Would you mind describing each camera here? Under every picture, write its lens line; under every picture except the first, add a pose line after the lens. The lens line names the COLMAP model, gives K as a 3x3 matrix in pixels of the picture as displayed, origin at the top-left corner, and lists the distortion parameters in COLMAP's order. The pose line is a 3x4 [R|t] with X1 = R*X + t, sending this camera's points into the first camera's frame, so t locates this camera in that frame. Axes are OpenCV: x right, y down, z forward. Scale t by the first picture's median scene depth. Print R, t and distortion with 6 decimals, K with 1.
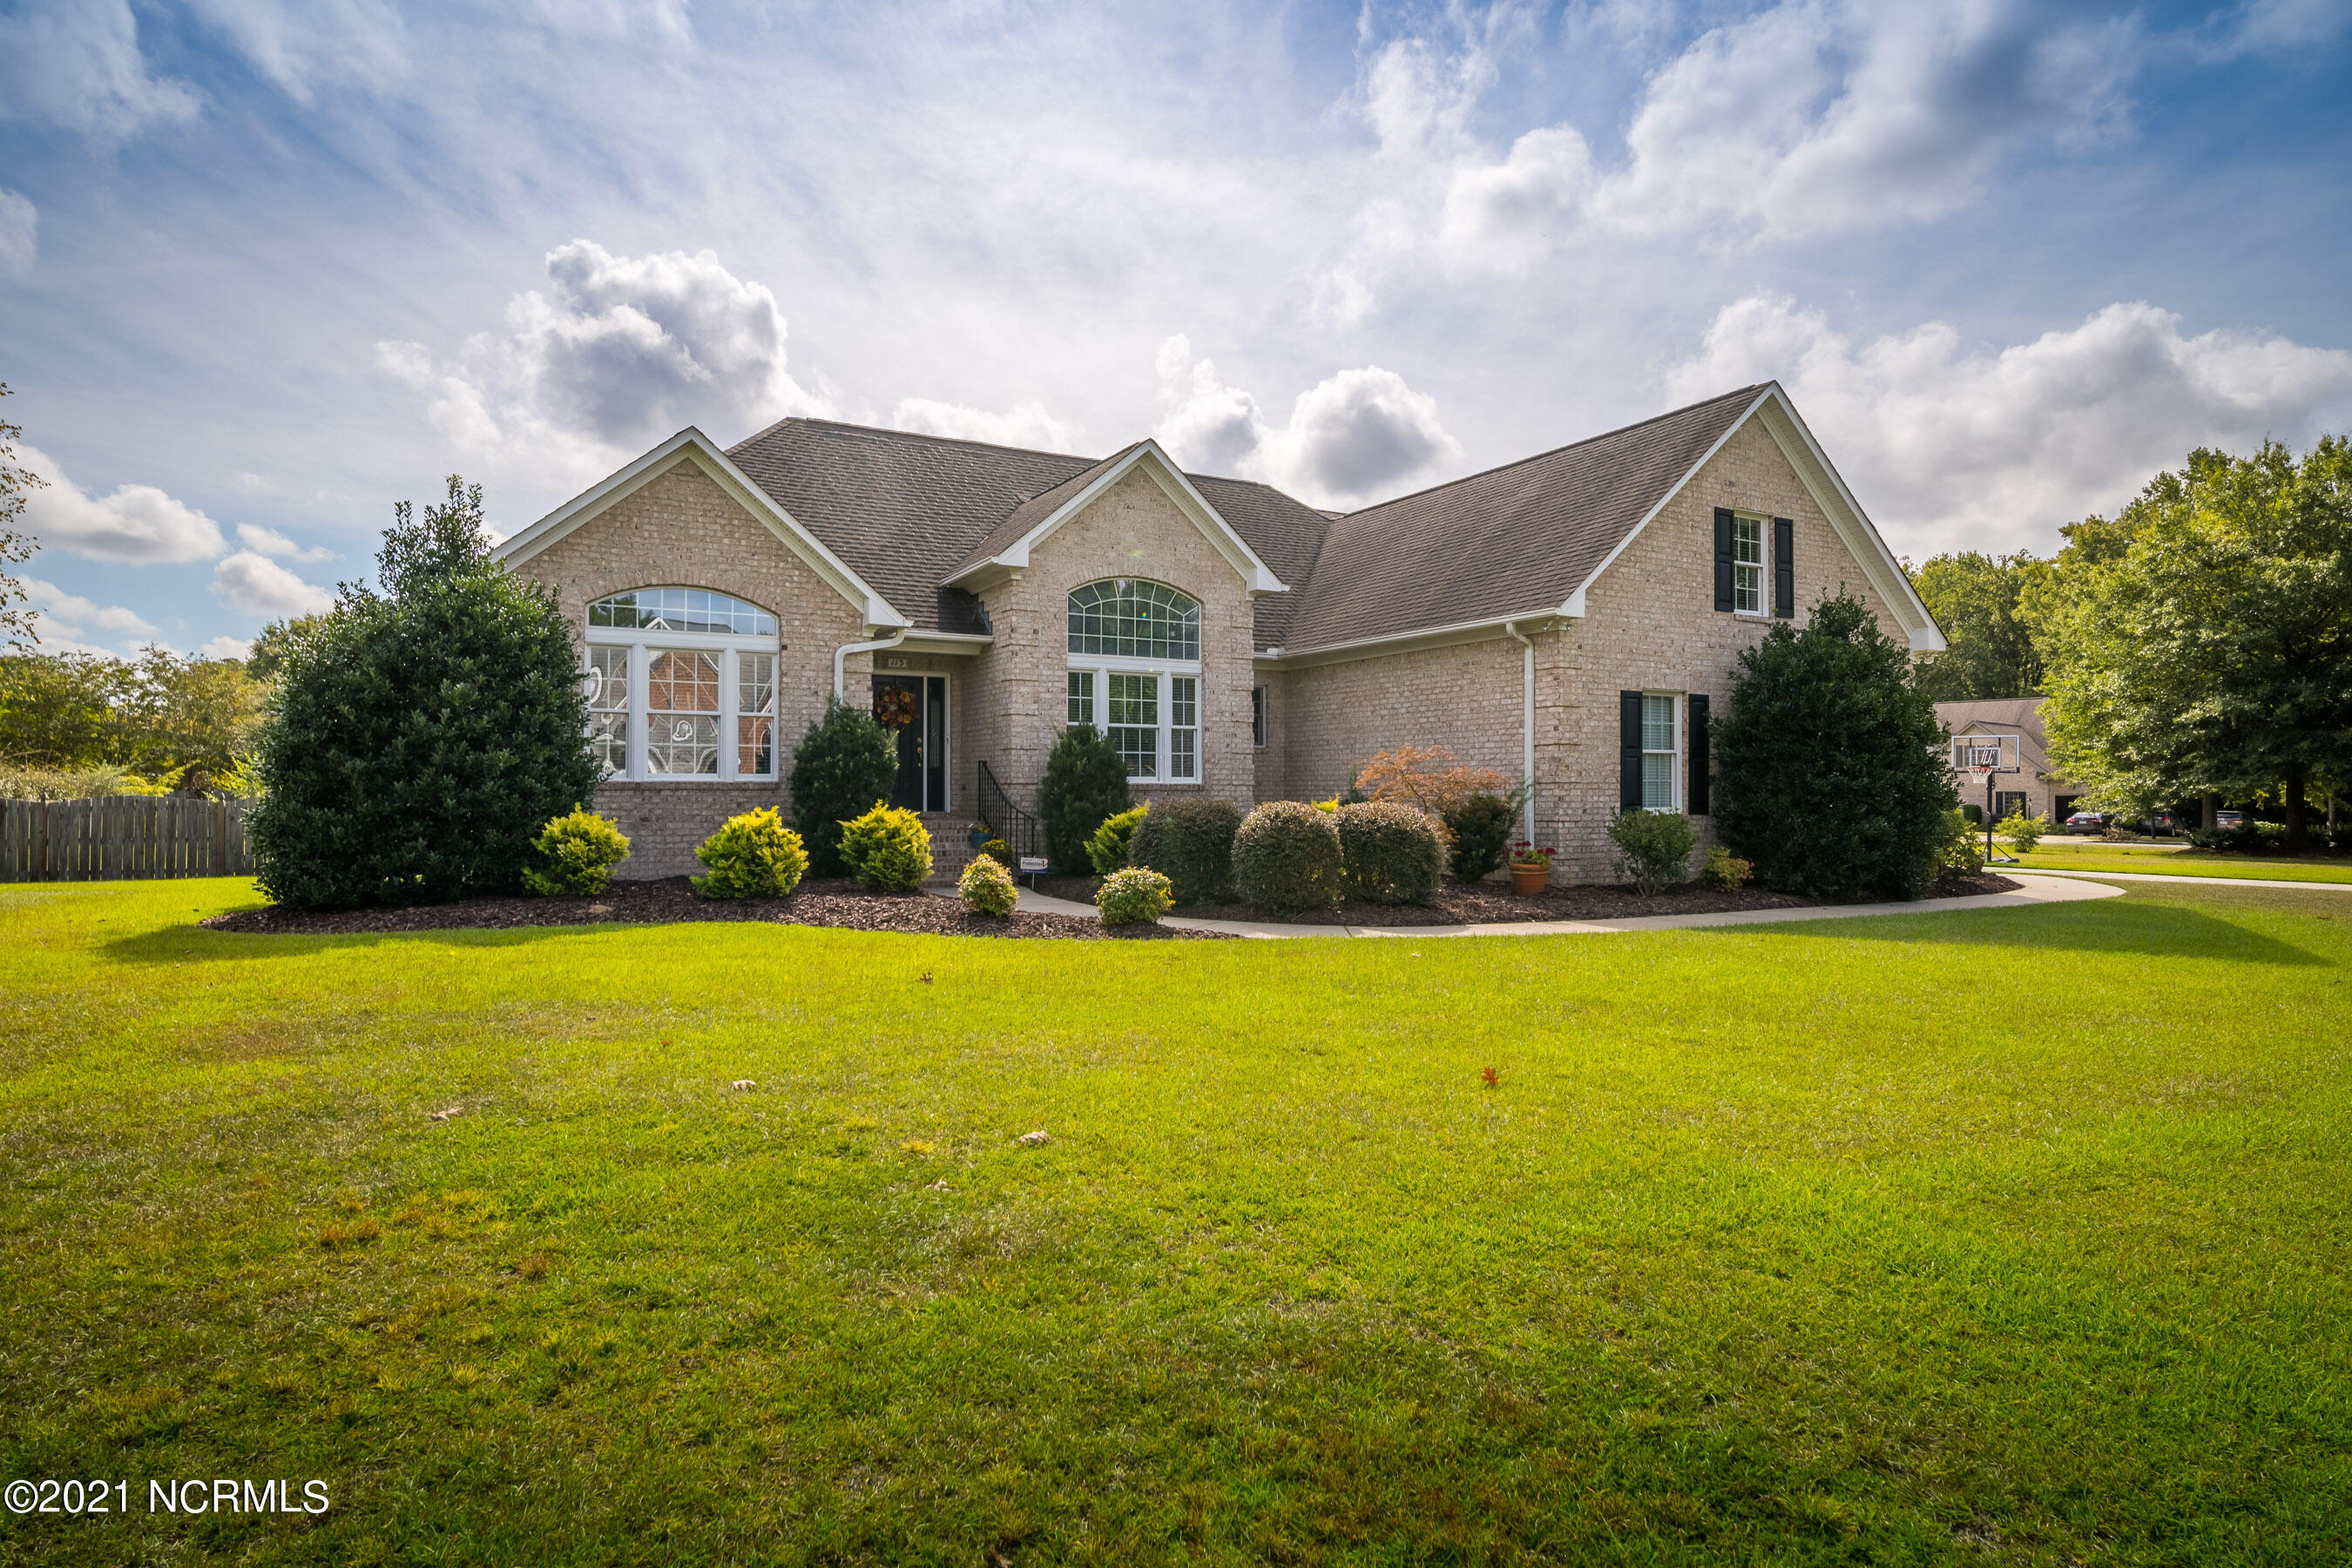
lens RADIAL K [[1281.7, 0, 1123.2], [0, 1281.7, 821.9], [0, 0, 1]] dist [-0.004252, 0.000105]
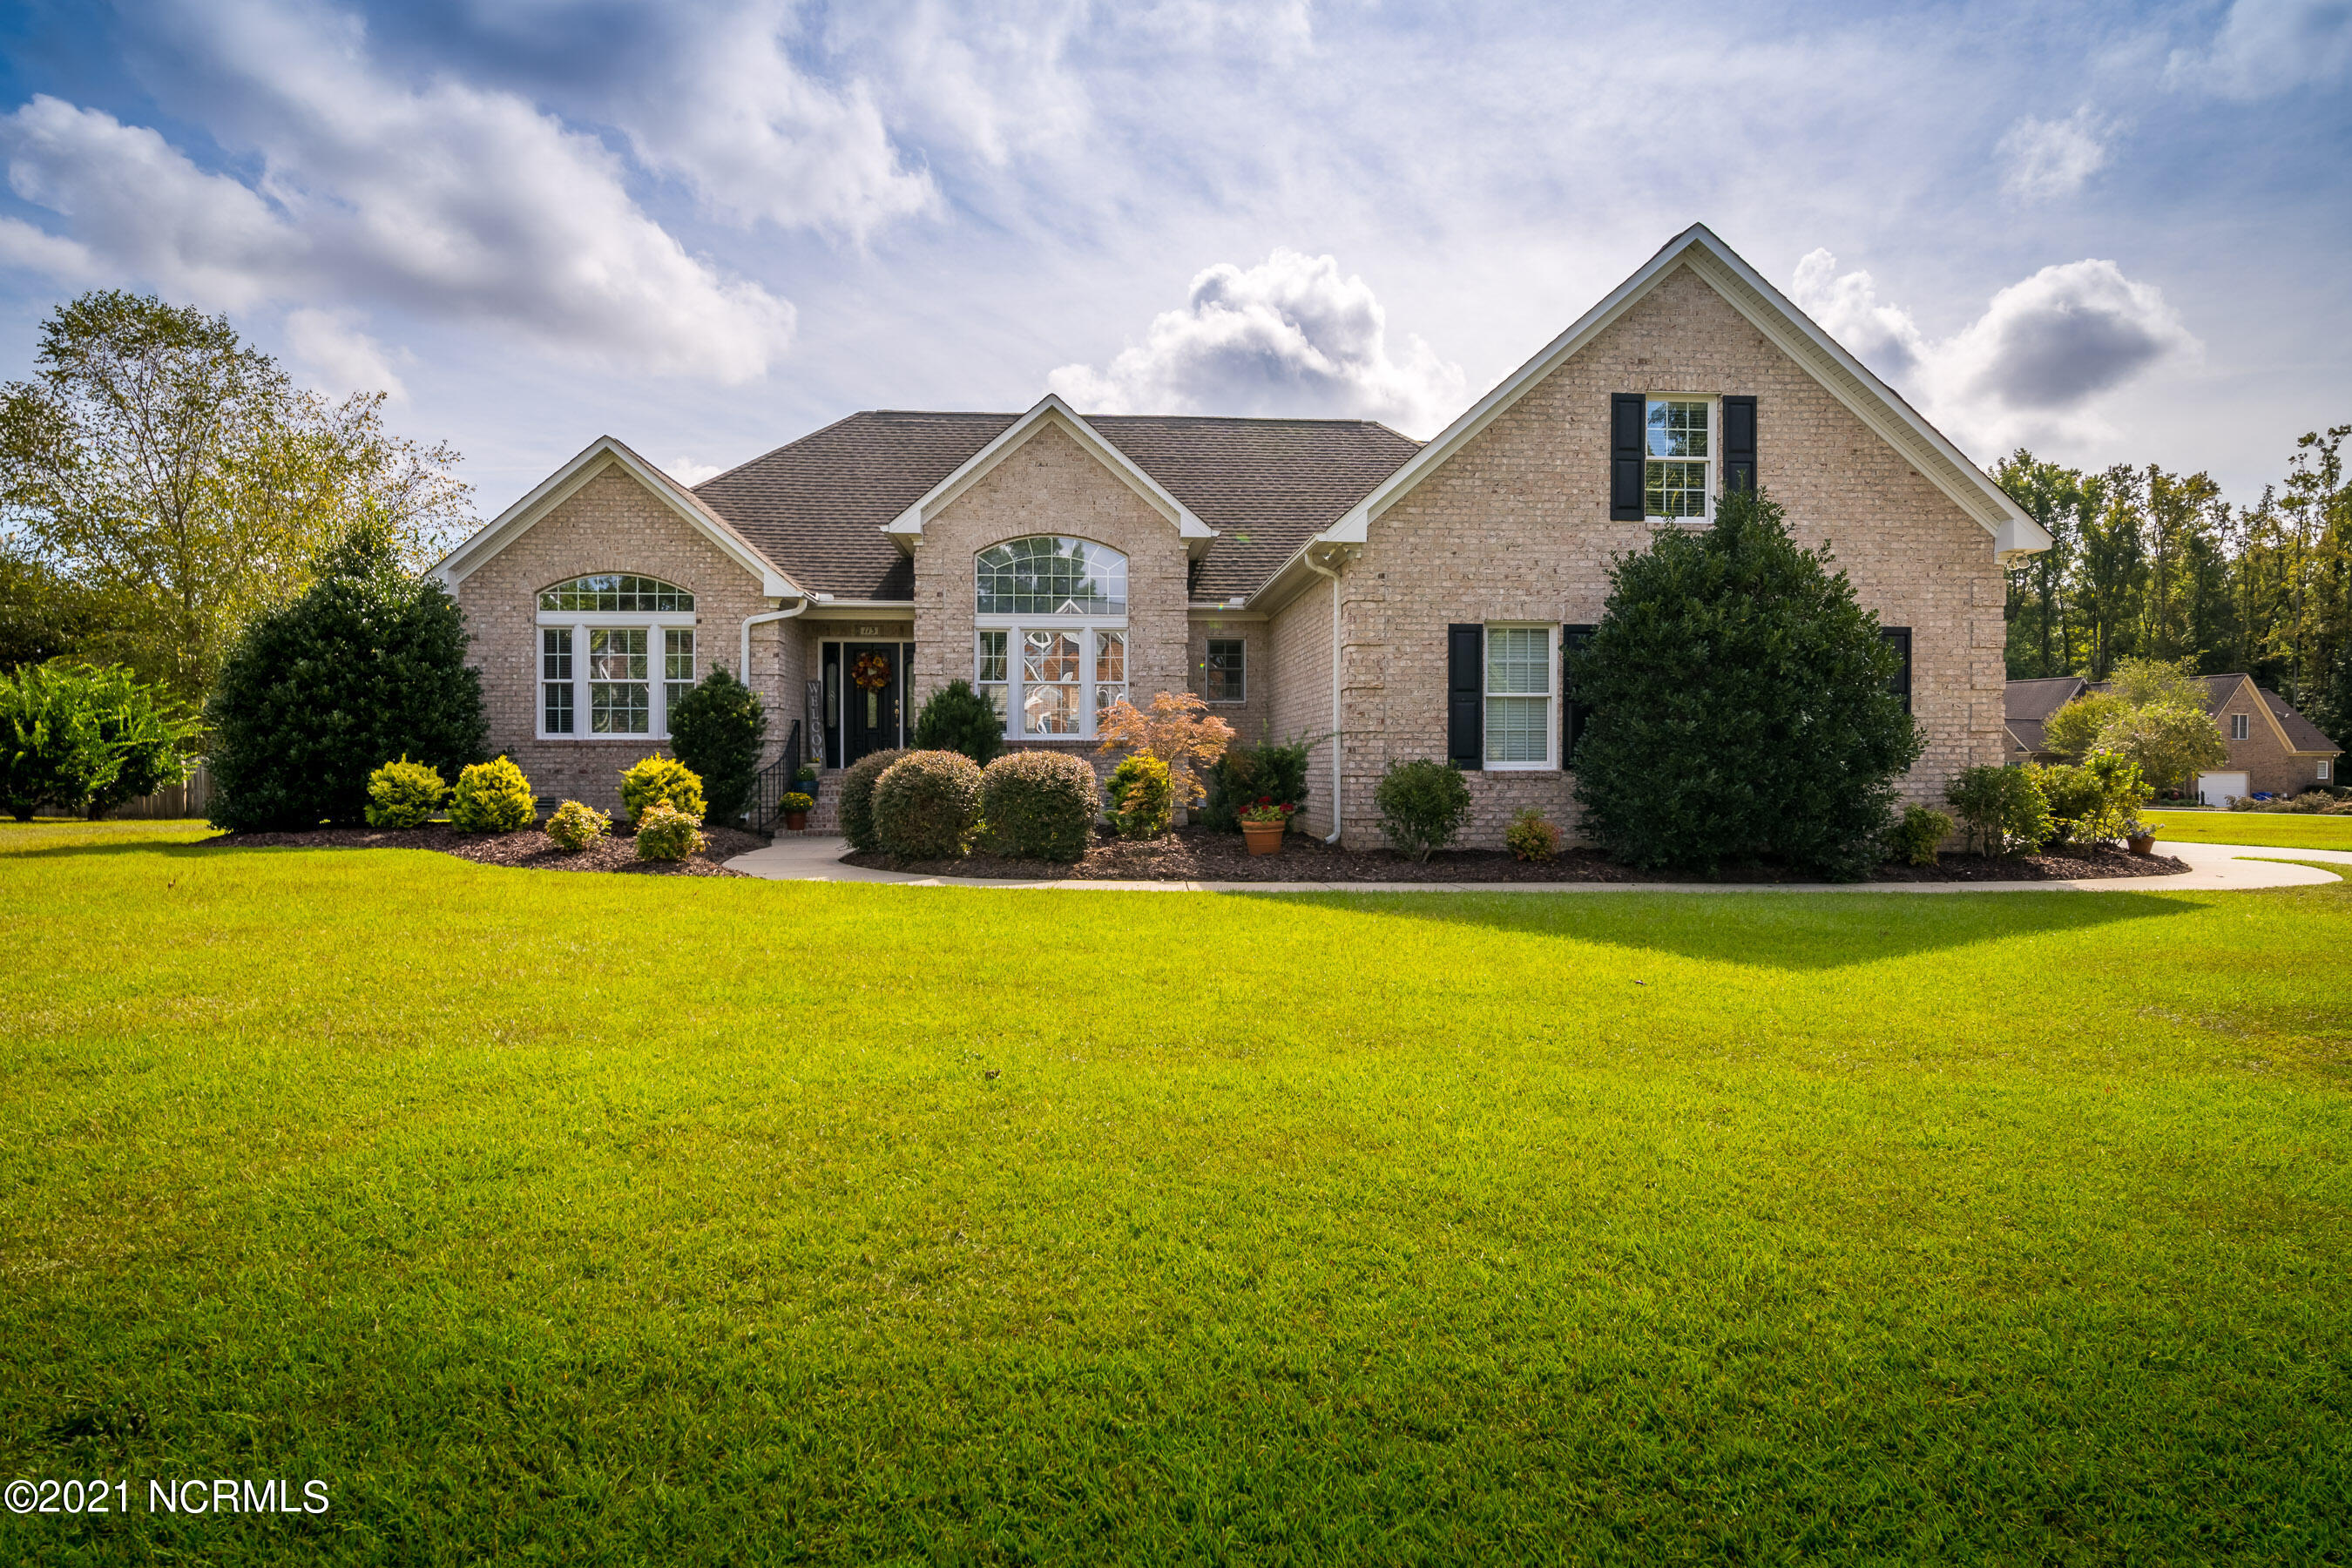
lens RADIAL K [[1281.7, 0, 1123.2], [0, 1281.7, 821.9], [0, 0, 1]] dist [-0.004252, 0.000105]
pose [[0.904048, 0.018222, -0.427042, 0.549643], [-0.010012, 0.999720, 0.021462, 0.013361], [0.427314, -0.015127, 0.903977, 0.127445]]
